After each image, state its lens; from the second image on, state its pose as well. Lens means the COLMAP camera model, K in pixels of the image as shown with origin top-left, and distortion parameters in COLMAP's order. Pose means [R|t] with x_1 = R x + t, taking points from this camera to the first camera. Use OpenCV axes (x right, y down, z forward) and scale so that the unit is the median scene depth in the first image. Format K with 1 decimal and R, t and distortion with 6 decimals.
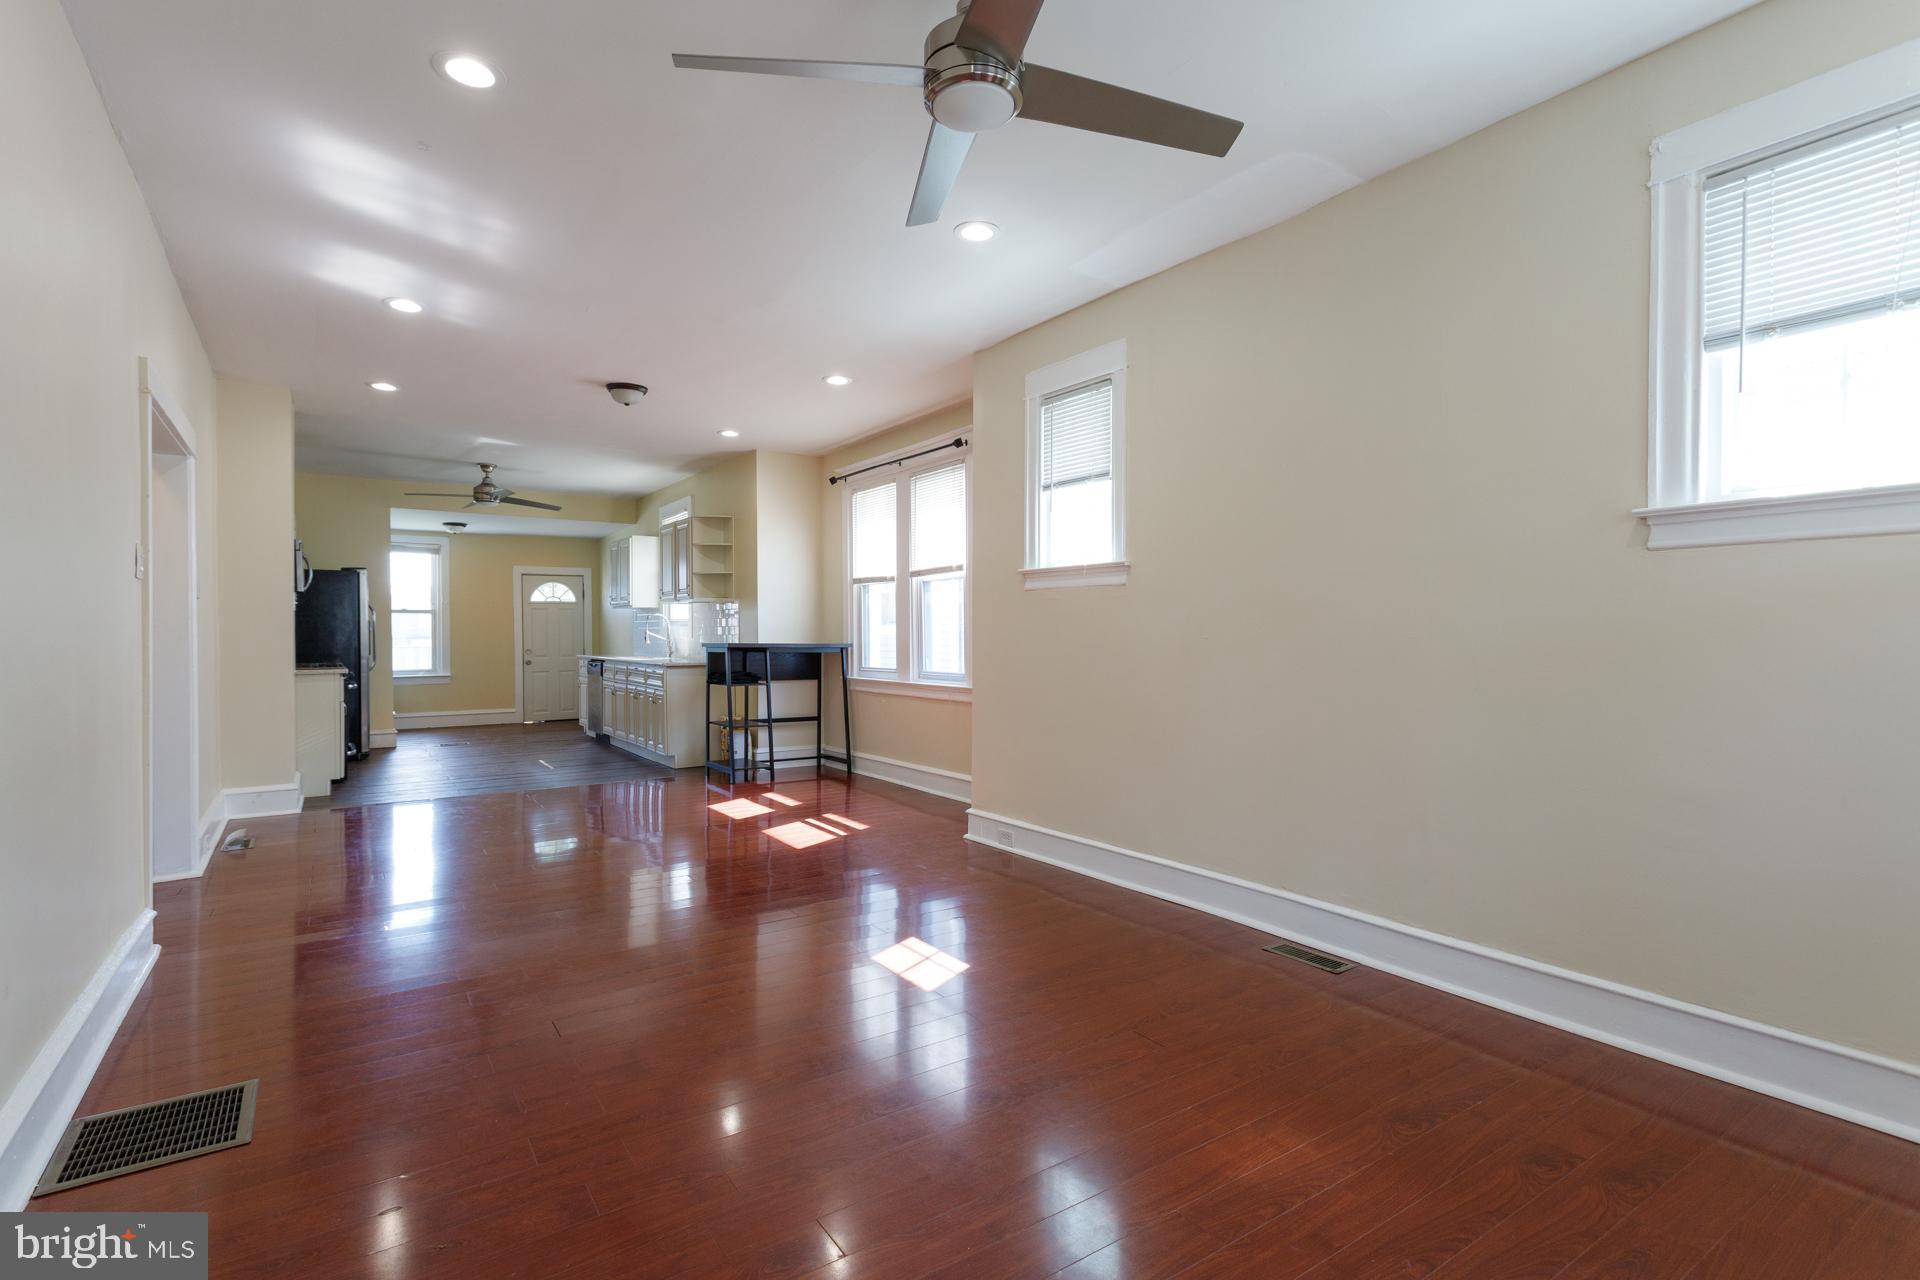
lens RADIAL K [[911.0, 0, 951.1], [0, 911.0, 639.4], [0, 0, 1]] dist [0.008717, -0.000253]
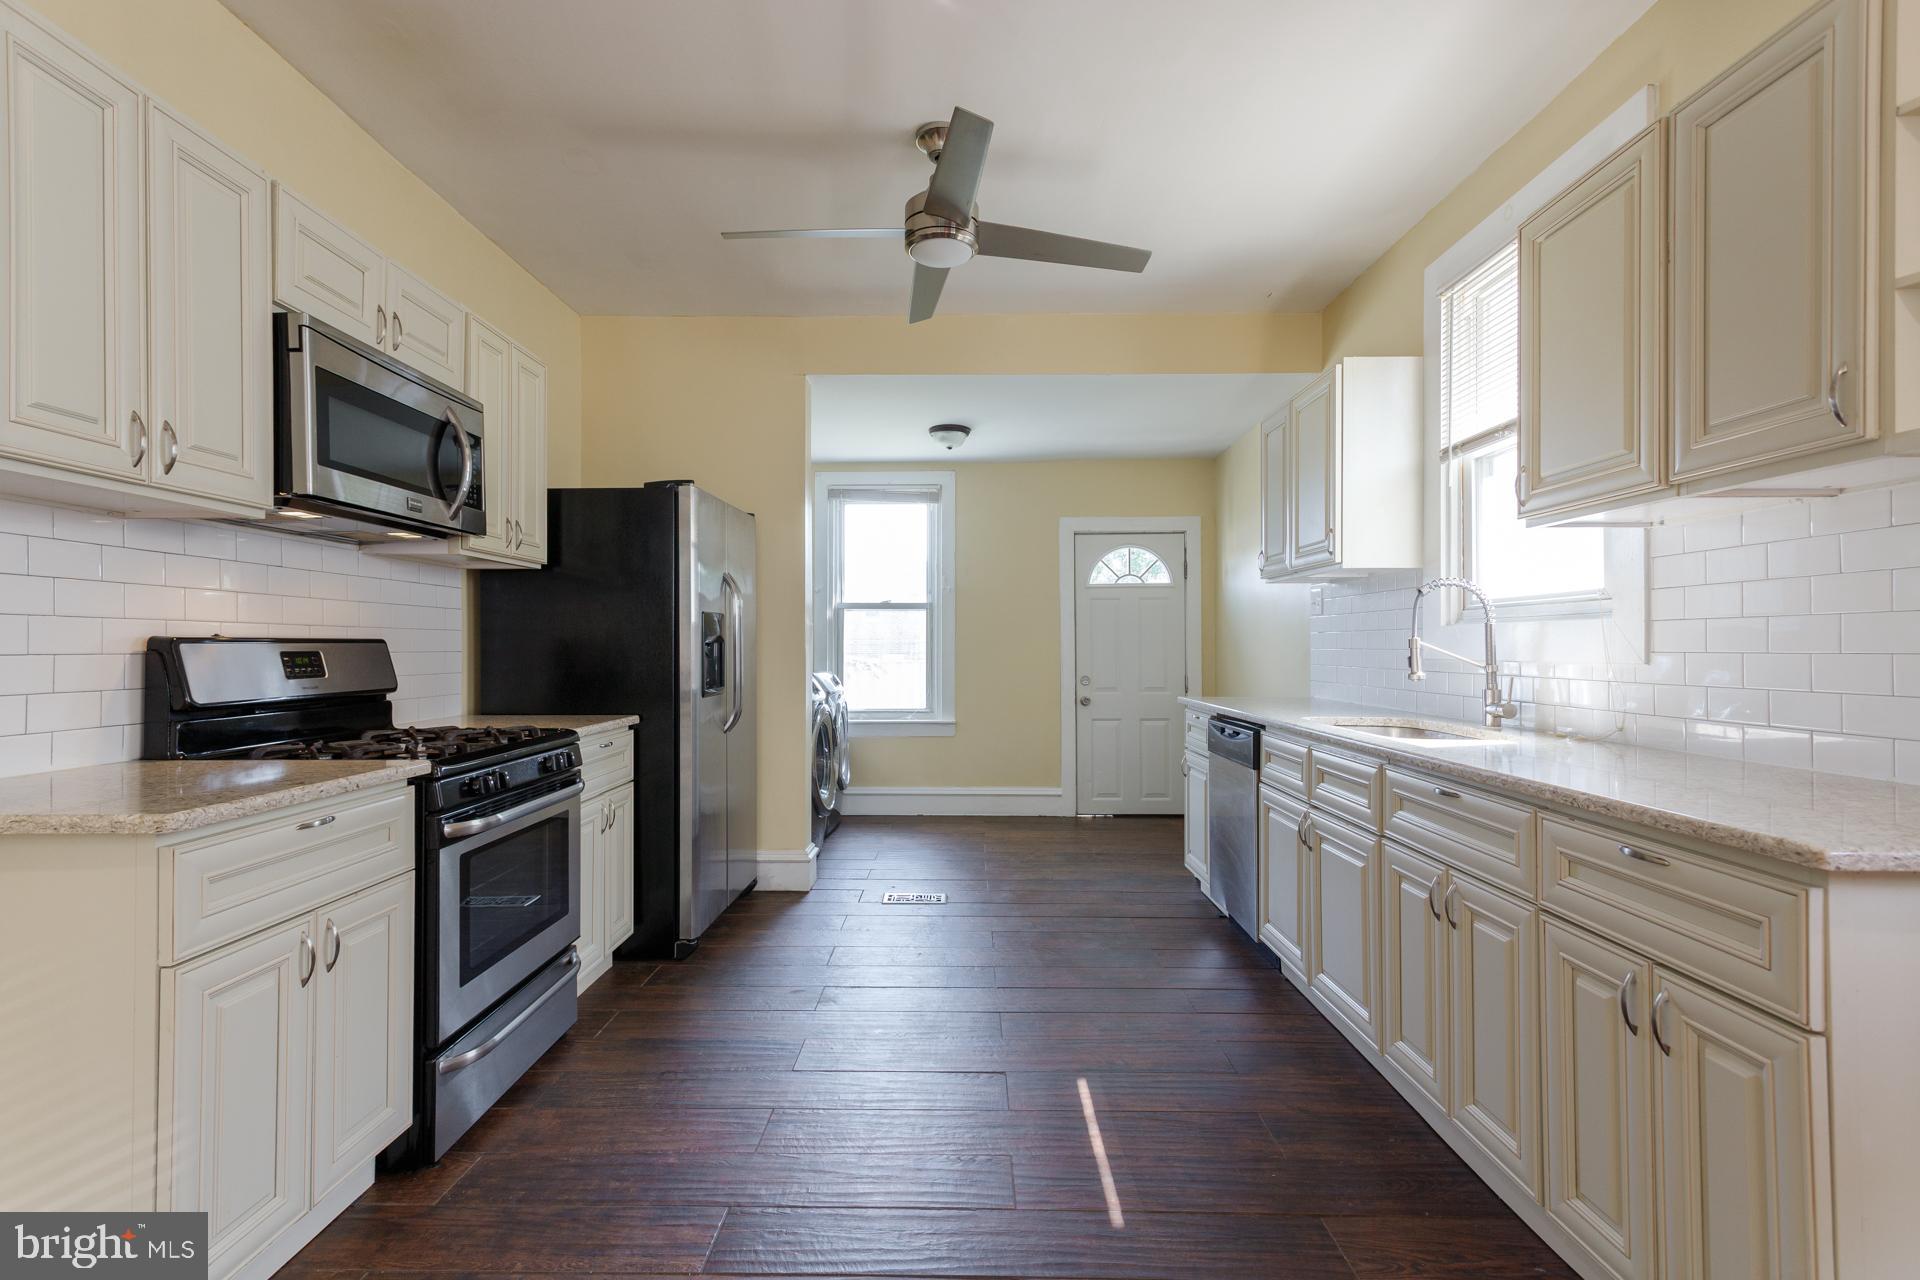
lens RADIAL K [[911.0, 0, 974.2], [0, 911.0, 640.1], [0, 0, 1]] dist [0.008717, -0.000253]
pose [[0.834505, -0.001484, -0.550999, -0.356859], [-0.006295, 0.999905, -0.012226, -0.004715], [0.550965, 0.013671, 0.834417, 0.826510]]
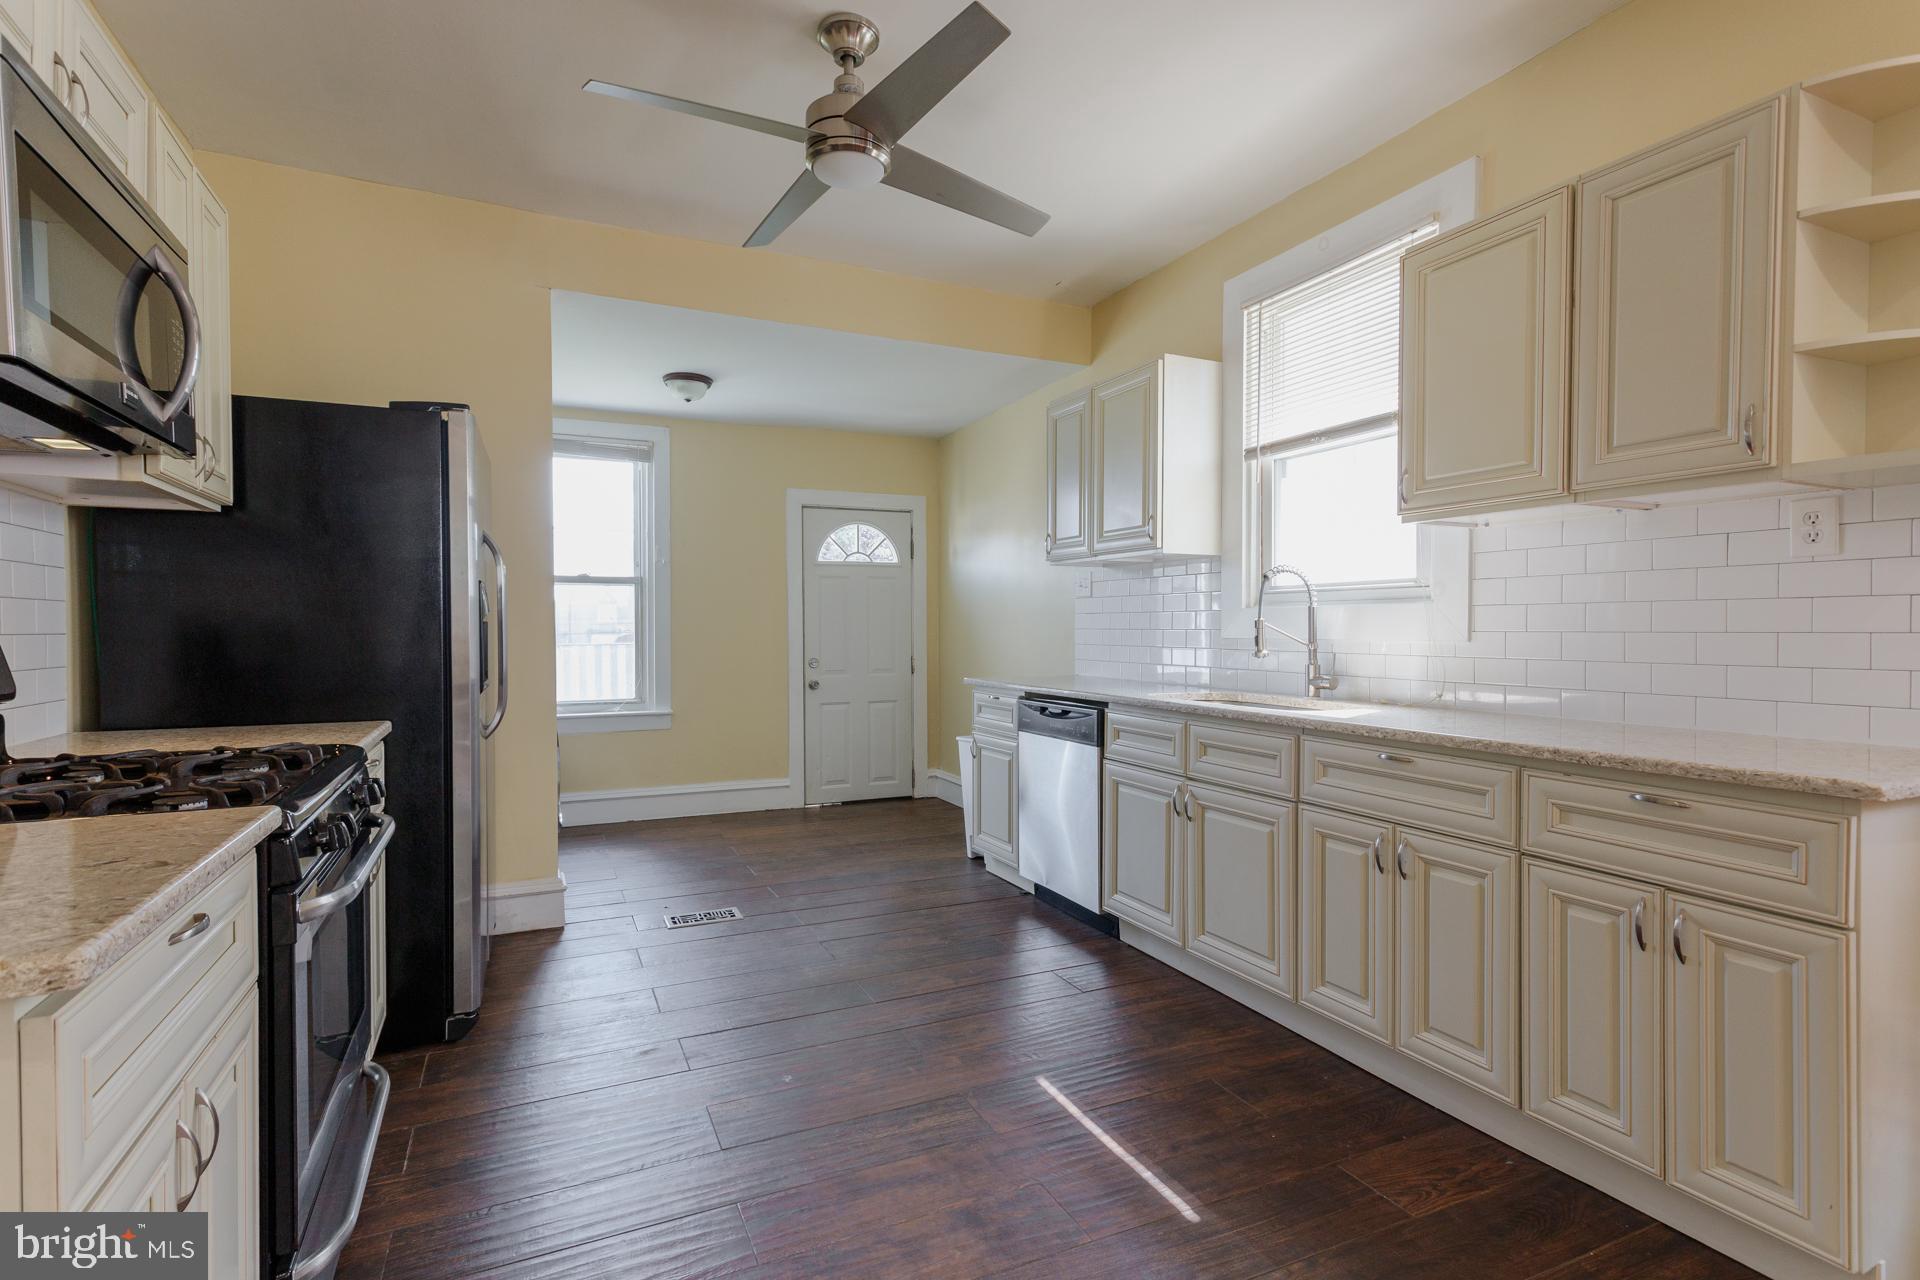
lens RADIAL K [[911.0, 0, 964.7], [0, 911.0, 640.8], [0, 0, 1]] dist [0.008717, -0.000253]
pose [[0.990848, 0.004620, -0.134902, -0.492289], [-0.003680, 0.999967, 0.007215, -0.003975], [0.134931, -0.006653, 0.990833, 0.813317]]
